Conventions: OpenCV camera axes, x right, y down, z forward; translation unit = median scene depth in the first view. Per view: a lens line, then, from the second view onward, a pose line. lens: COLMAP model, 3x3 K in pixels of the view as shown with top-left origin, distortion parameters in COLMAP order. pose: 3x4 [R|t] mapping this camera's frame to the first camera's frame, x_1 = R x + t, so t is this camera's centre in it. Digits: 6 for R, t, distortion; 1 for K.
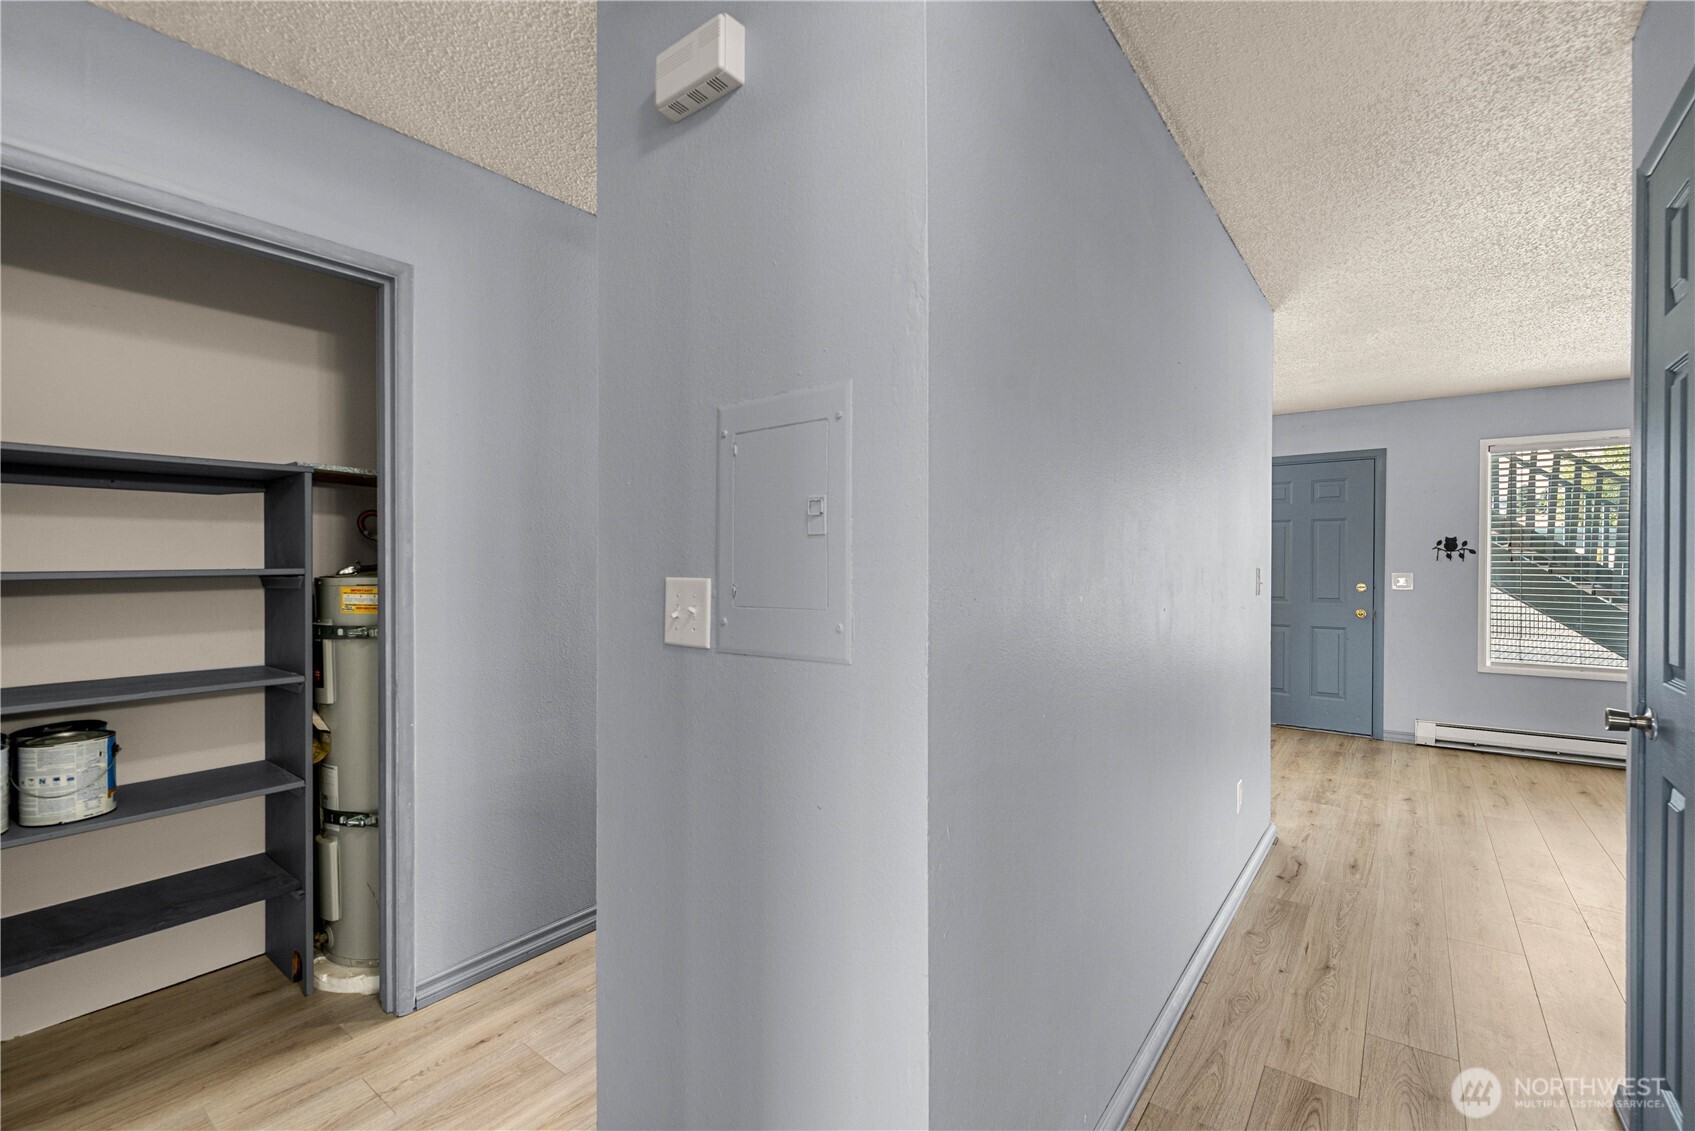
lens RADIAL K [[750.6, 0, 850.7], [0, 750.6, 569.4], [0, 0, 1]] dist [0.000724, 0.000341]
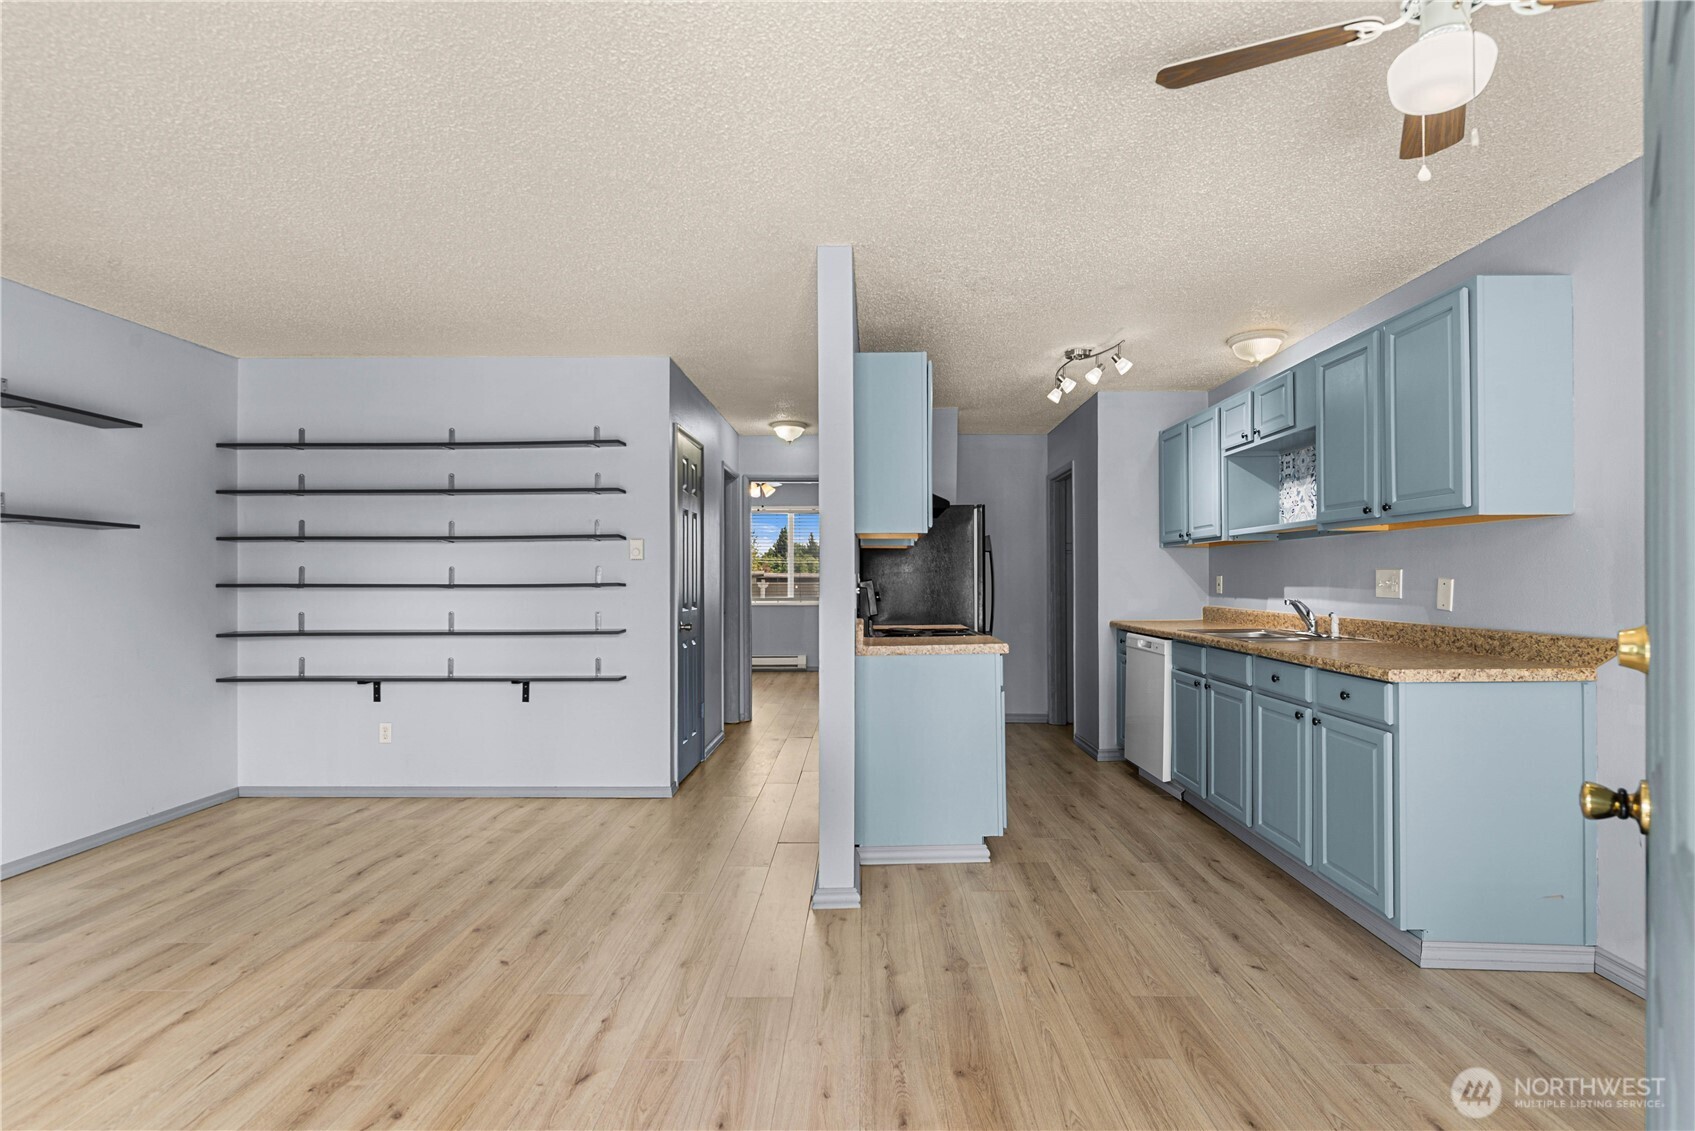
lens RADIAL K [[803.1, 0, 847.7], [0, 803.1, 571.9], [0, 0, 1]] dist [-0.000200, -0.000371]
pose [[-0.811405, -0.005394, -0.584459, 0.698877], [0.001656, 0.999932, -0.011528, 0.006802], [0.584482, -0.010322, -0.811341, 1.158509]]
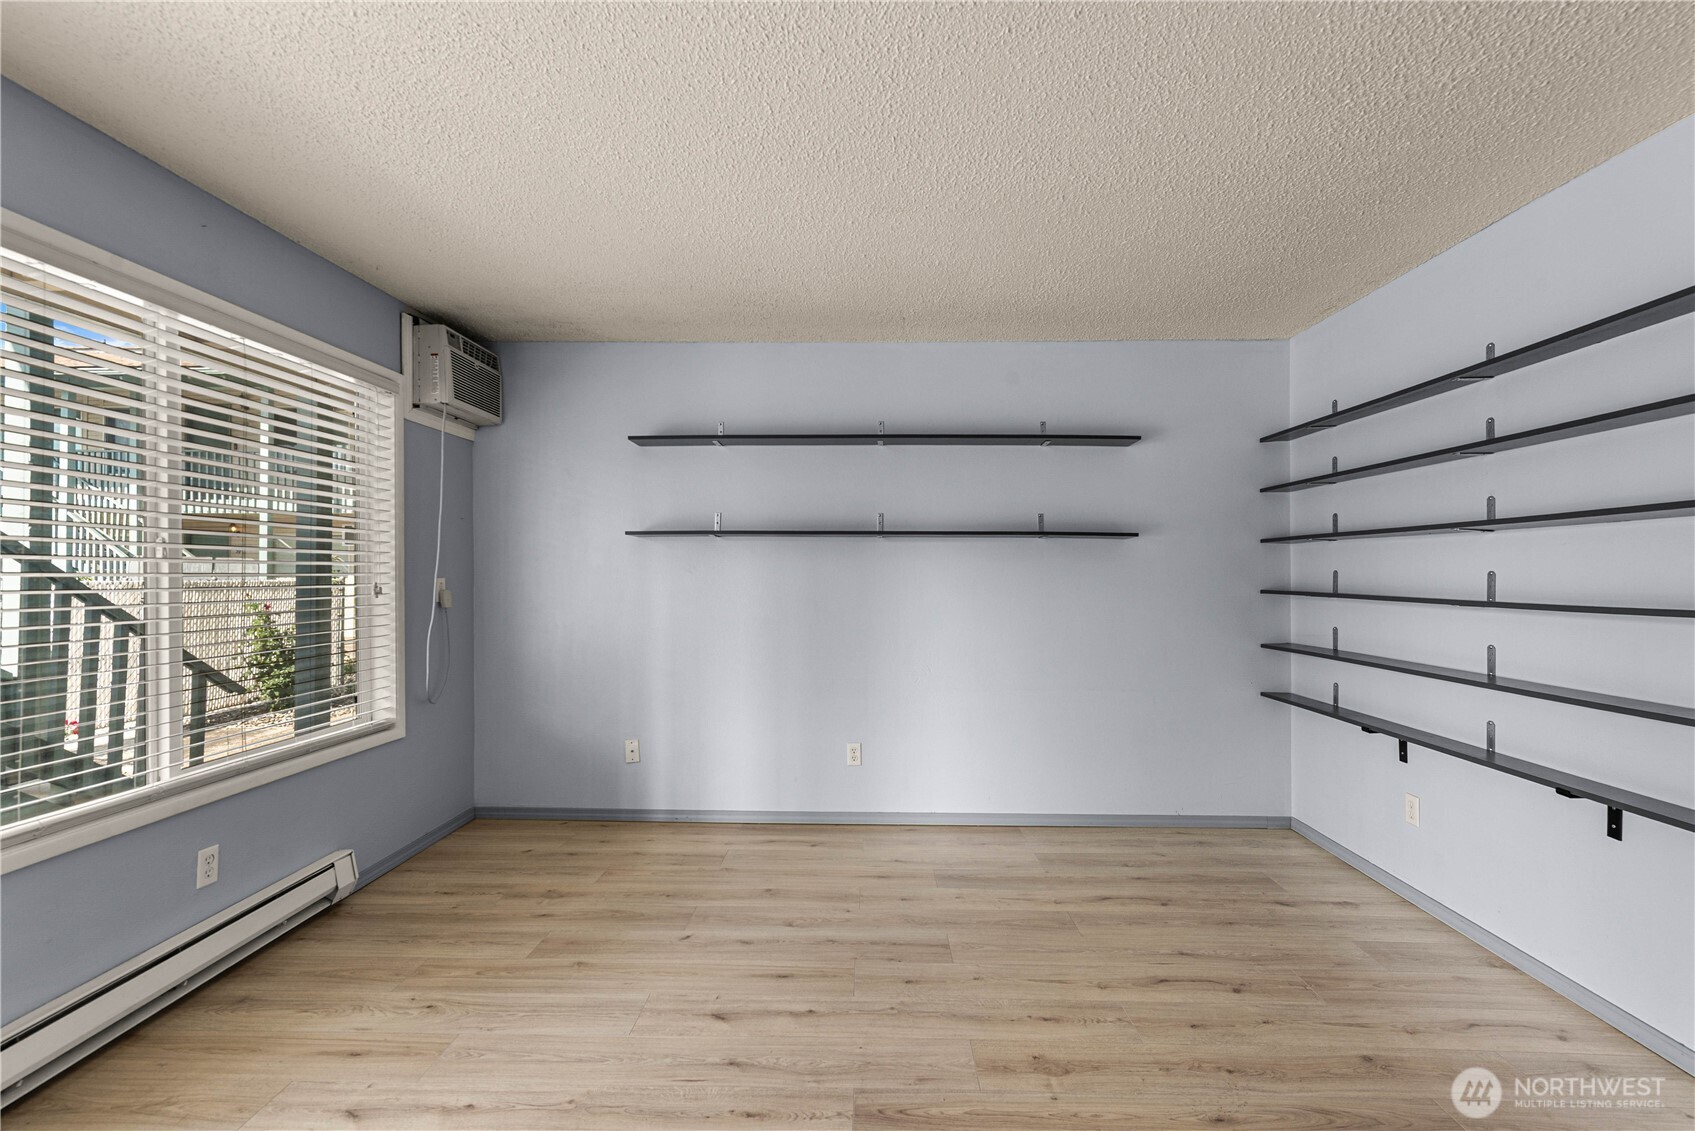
lens RADIAL K [[739.7, 0, 866.1], [0, 739.7, 567.1], [0, 0, 1]] dist [0.000392, -0.000253]
pose [[-0.587162, -0.000122, 0.809469, 0.382769], [-0.007402, 0.999959, -0.005218, -0.006890], [-0.809436, -0.009056, -0.587139, 0.817635]]
